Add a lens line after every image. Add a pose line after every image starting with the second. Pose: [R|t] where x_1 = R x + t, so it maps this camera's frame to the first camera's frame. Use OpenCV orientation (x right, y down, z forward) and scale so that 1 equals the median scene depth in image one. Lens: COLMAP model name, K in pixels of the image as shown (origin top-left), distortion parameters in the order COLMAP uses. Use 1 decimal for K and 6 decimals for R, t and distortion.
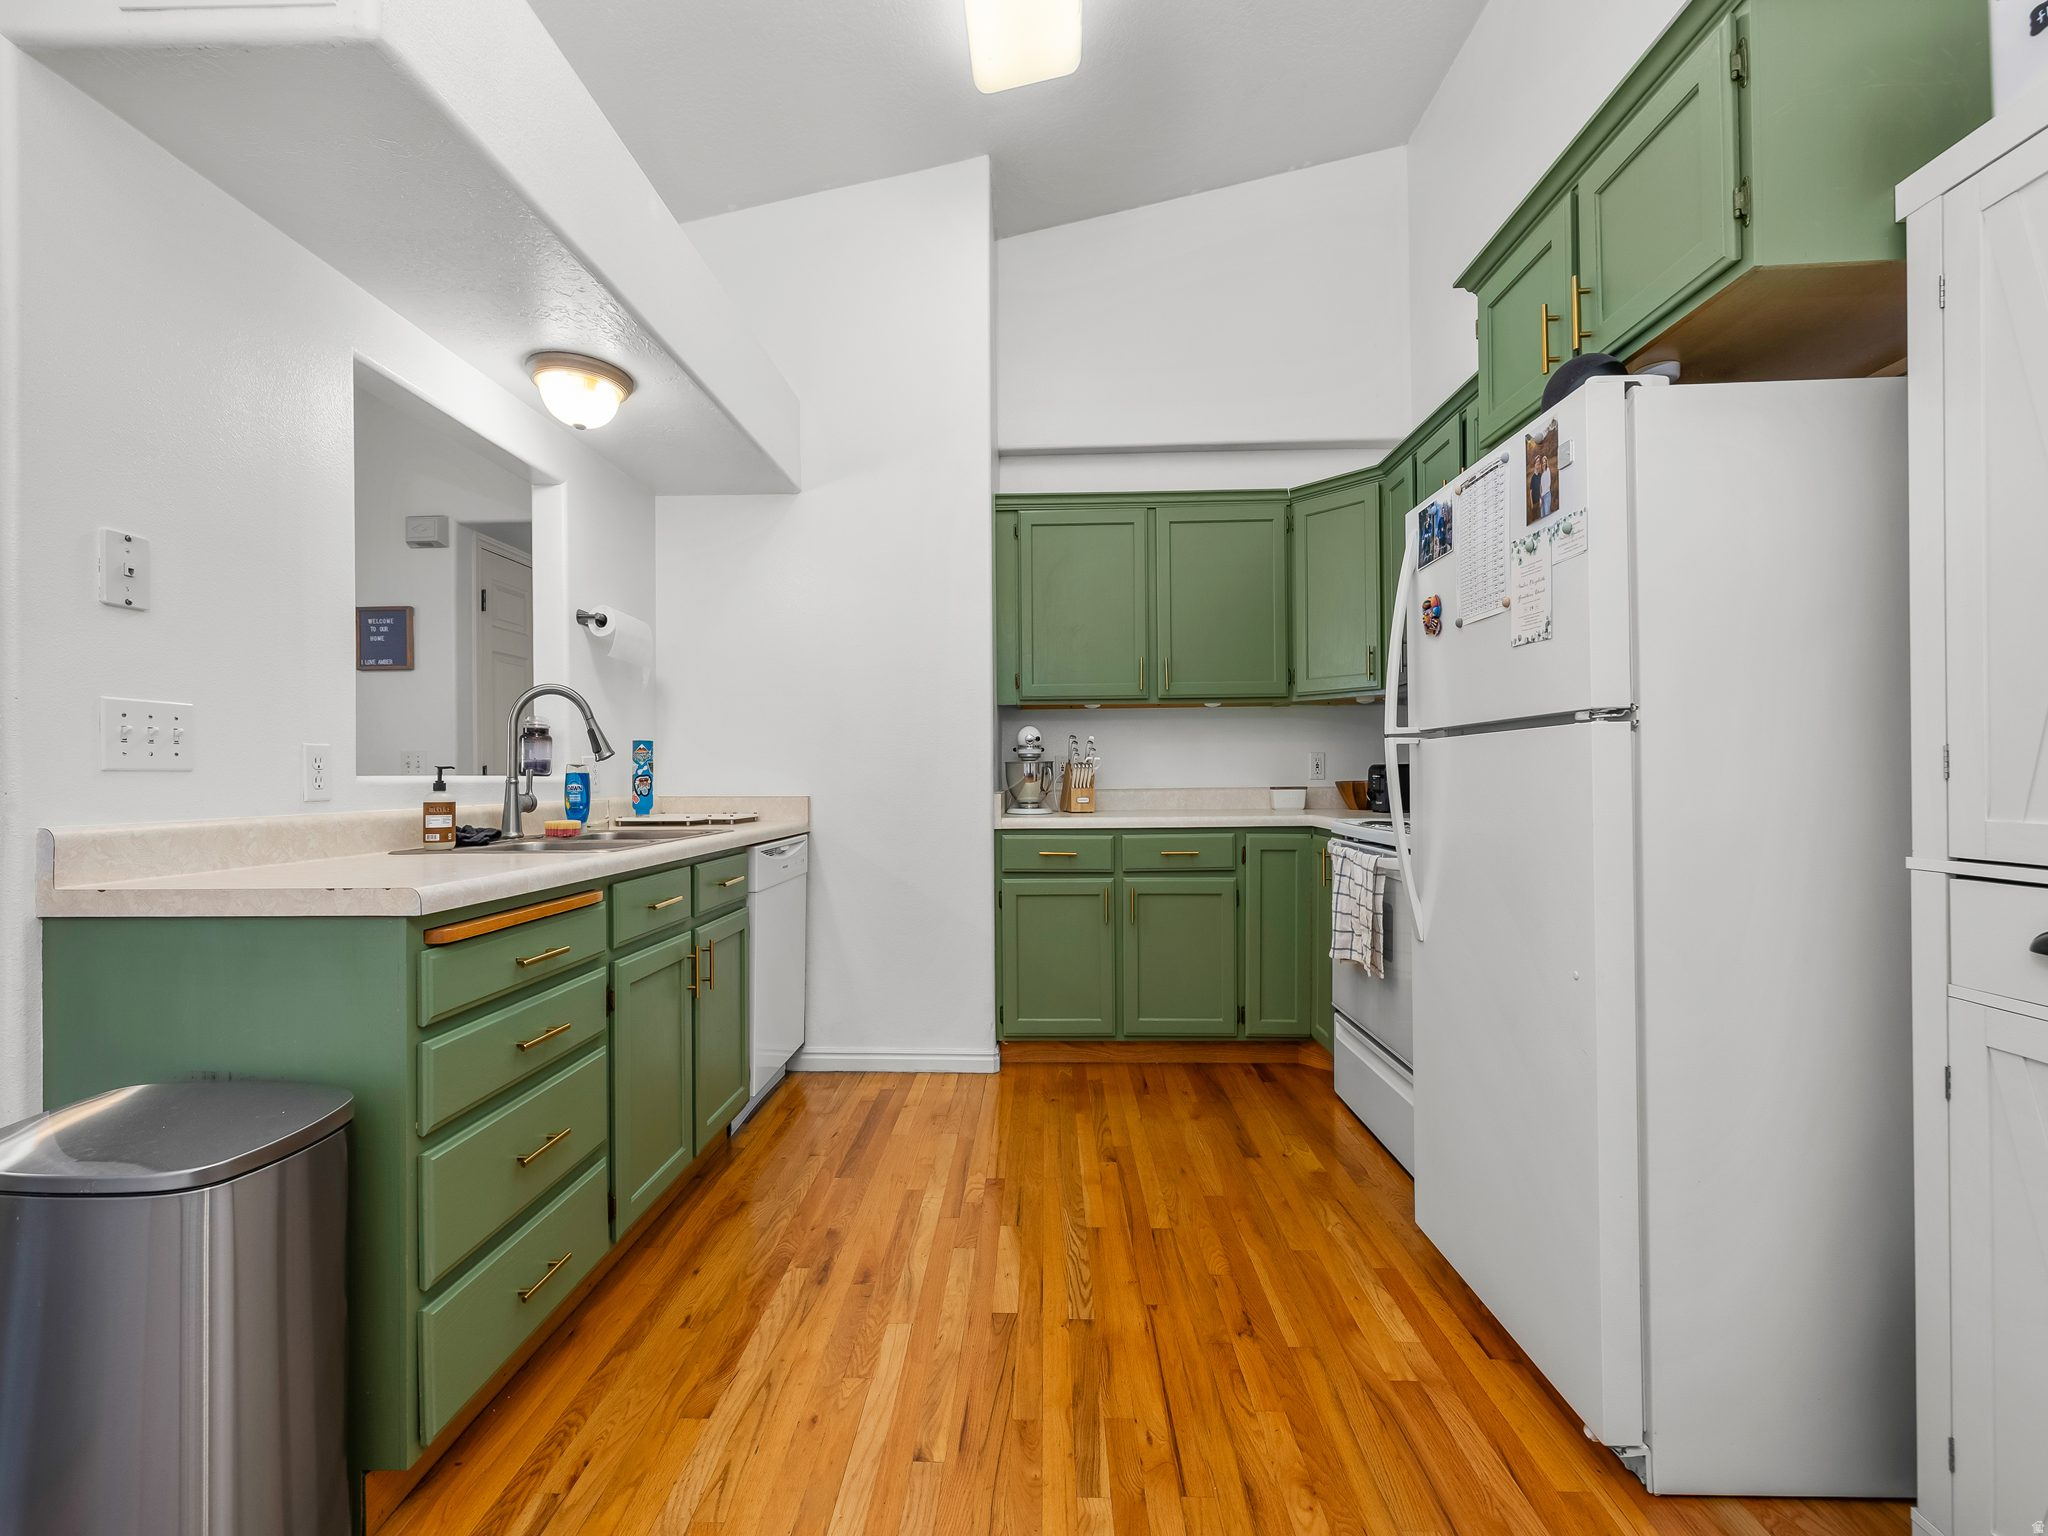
lens RADIAL K [[868.8, 0, 1010.4], [0, 868.8, 773.8], [0, 0, 1]] dist [0.000580, -0.000098]
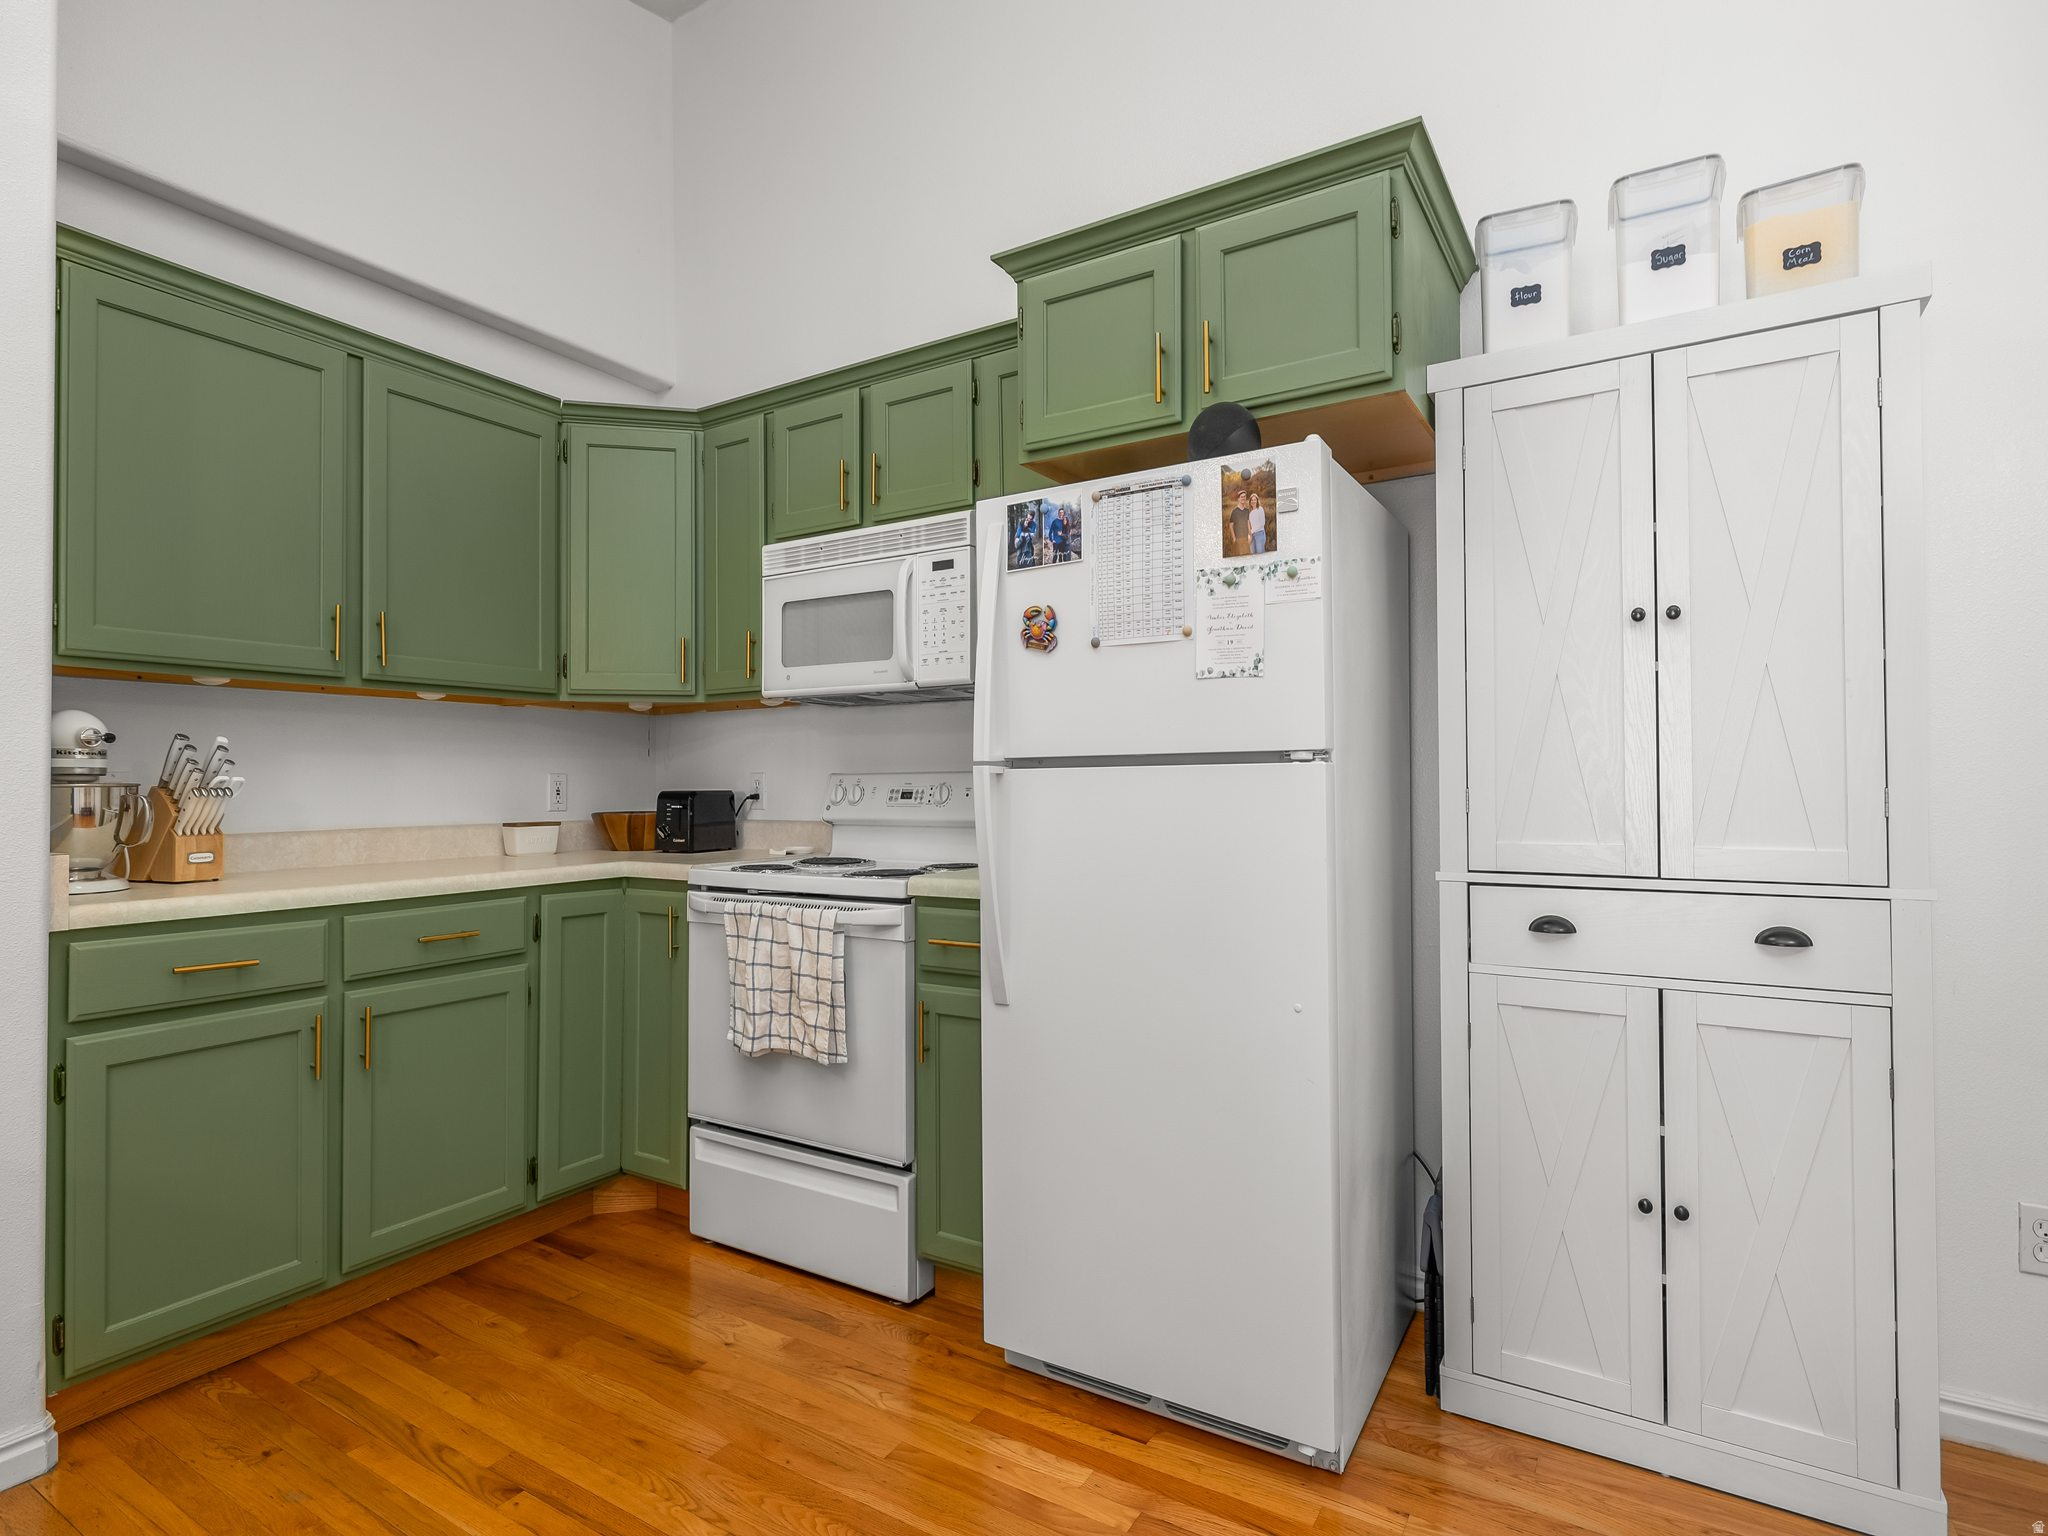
lens RADIAL K [[1040.5, 0, 1022.2], [0, 1040.5, 774.1], [0, 0, 1]] dist [-0.000710, 0.000357]
pose [[0.490492, 0.015852, 0.871302, -0.320339], [0.000935, 0.999824, -0.018716, -0.011585], [-0.871445, 0.009995, 0.490391, 0.372624]]
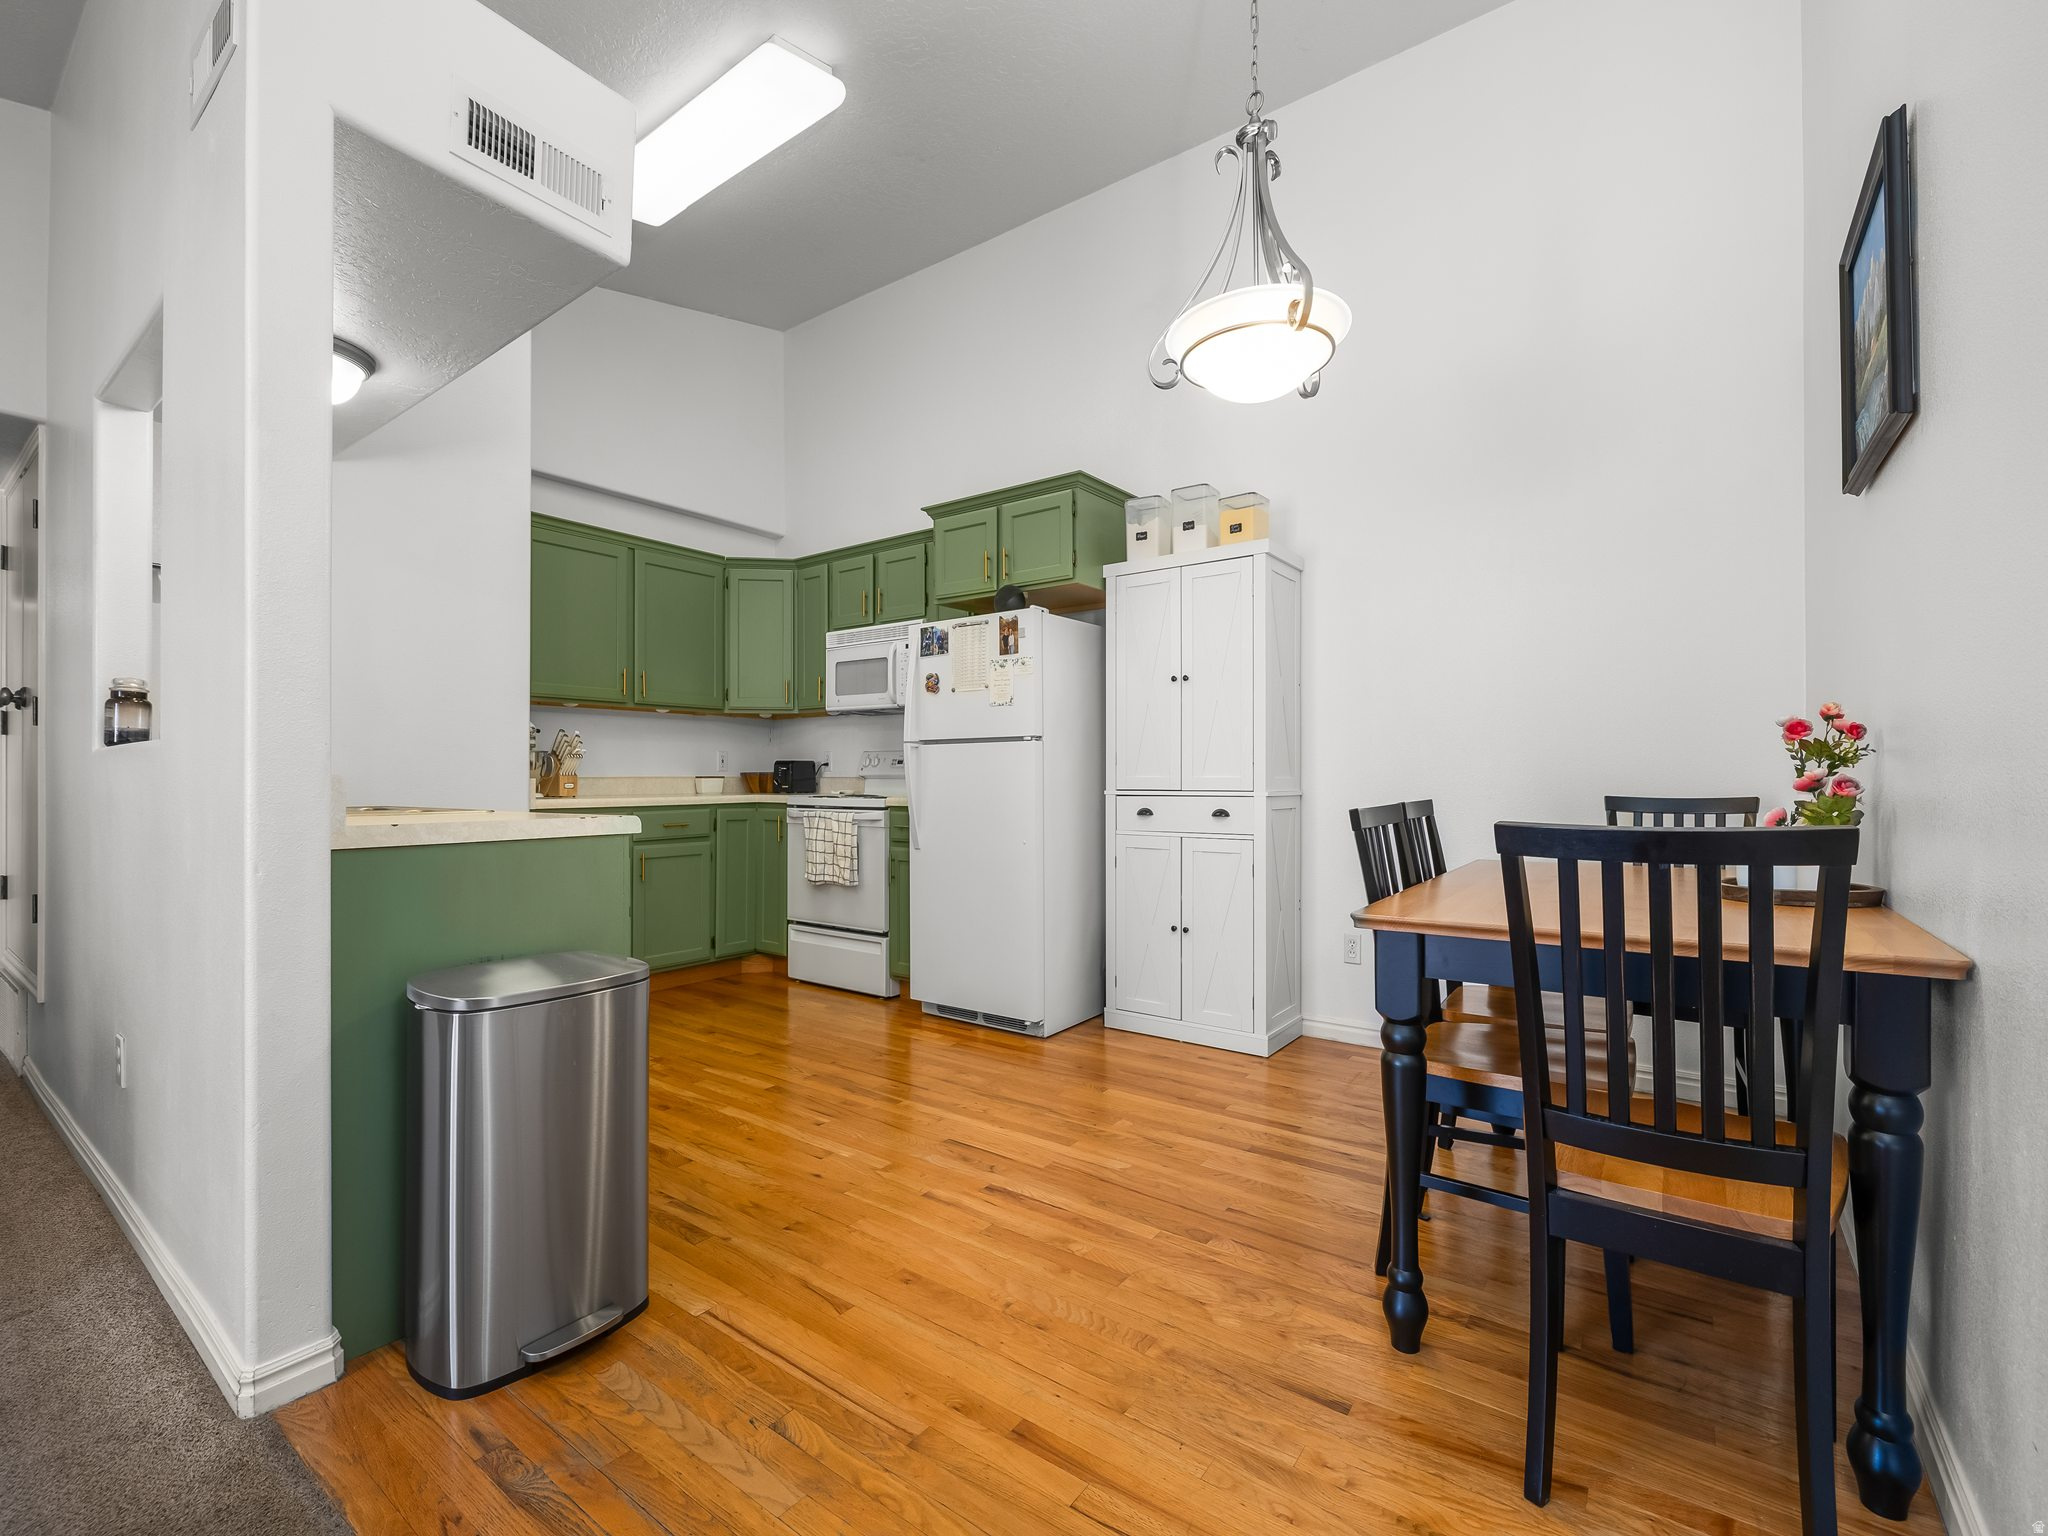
lens RADIAL K [[890.2, 0, 1020.4], [0, 890.2, 777.0], [0, 0, 1]] dist [-0.002010, -0.000265]
pose [[0.560943, 0.008642, 0.827809, -0.806940], [-0.004491, 0.999963, -0.007396, 0.035555], [-0.827842, 0.000431, 0.560961, -0.231436]]
